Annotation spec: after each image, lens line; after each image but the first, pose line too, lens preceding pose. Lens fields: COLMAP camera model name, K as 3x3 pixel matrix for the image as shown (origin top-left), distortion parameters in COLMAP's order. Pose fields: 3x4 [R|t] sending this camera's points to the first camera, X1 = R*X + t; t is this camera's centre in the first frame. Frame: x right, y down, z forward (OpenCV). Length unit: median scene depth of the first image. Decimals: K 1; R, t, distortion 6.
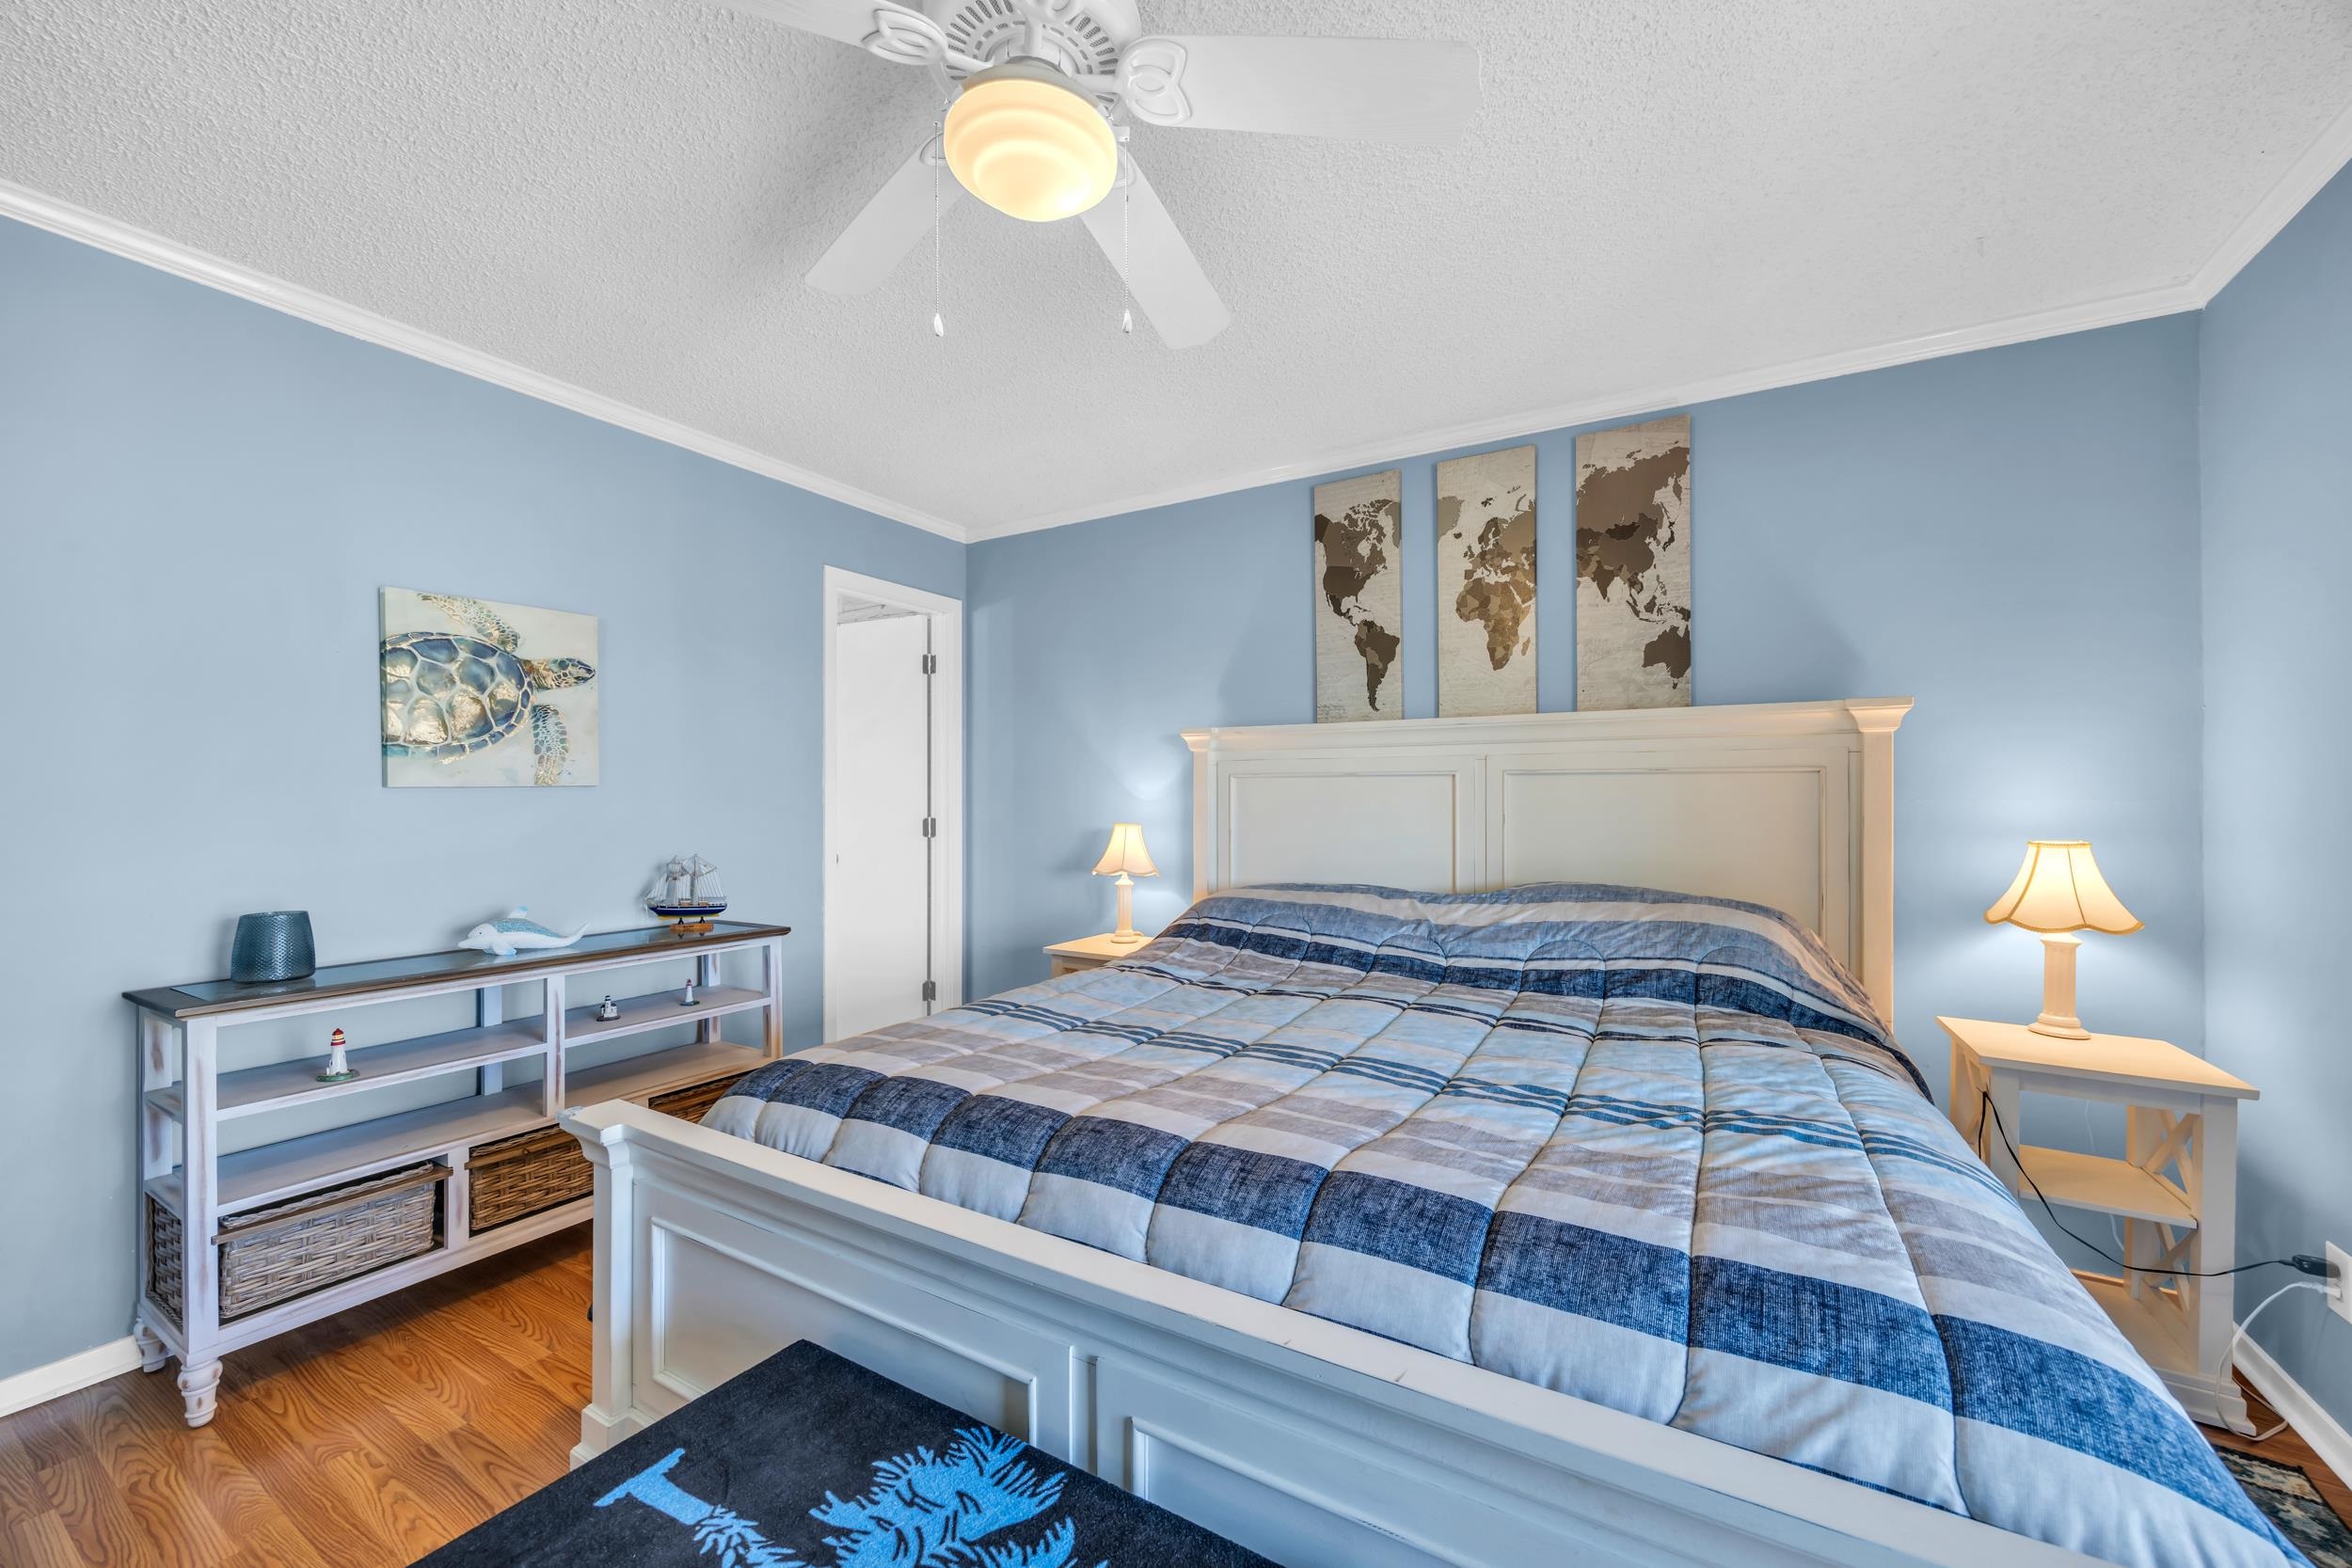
lens RADIAL K [[891.8, 0, 1181.2], [0, 891.8, 794.4], [0, 0, 1]] dist [0.002486, 0.000050]
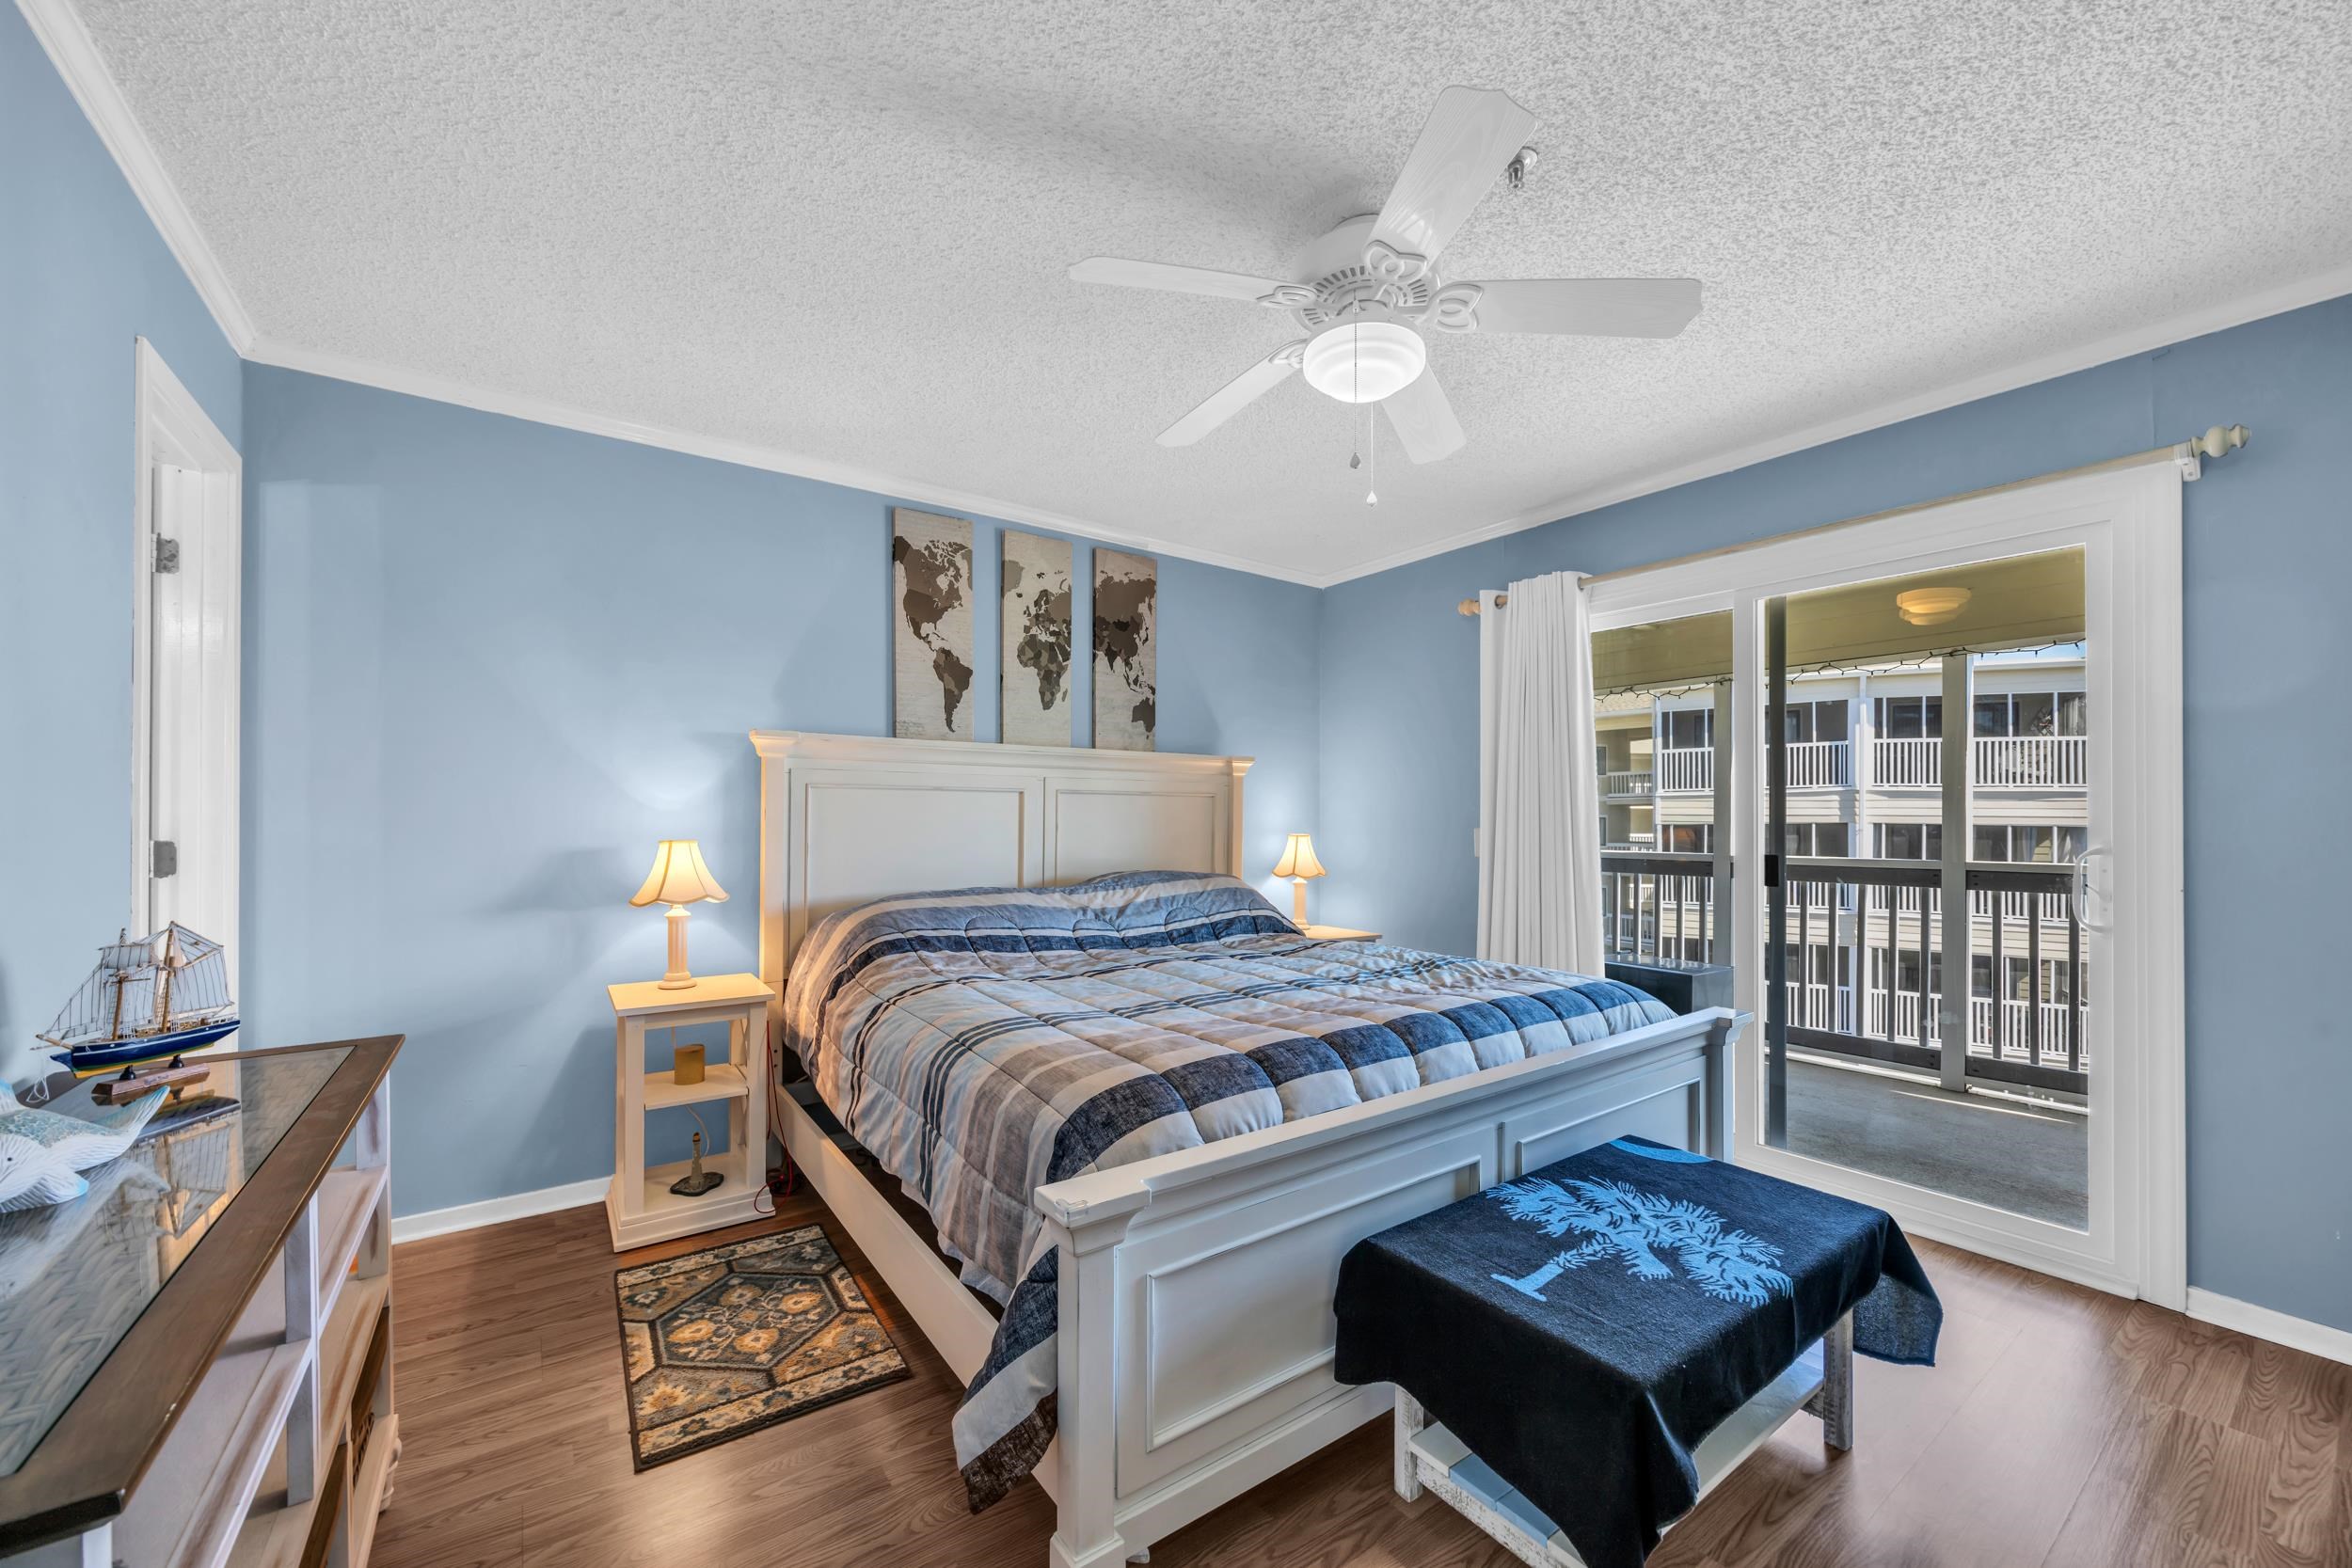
lens RADIAL K [[891.8, 0, 1179.6], [0, 891.8, 806.0], [0, 0, 1]] dist [0.002486, 0.000050]
pose [[0.404152, 0.009067, 0.914647, -0.726176], [-0.008117, 0.999947, -0.006327, 0.003013], [-0.914656, -0.004867, 0.404204, 0.314305]]
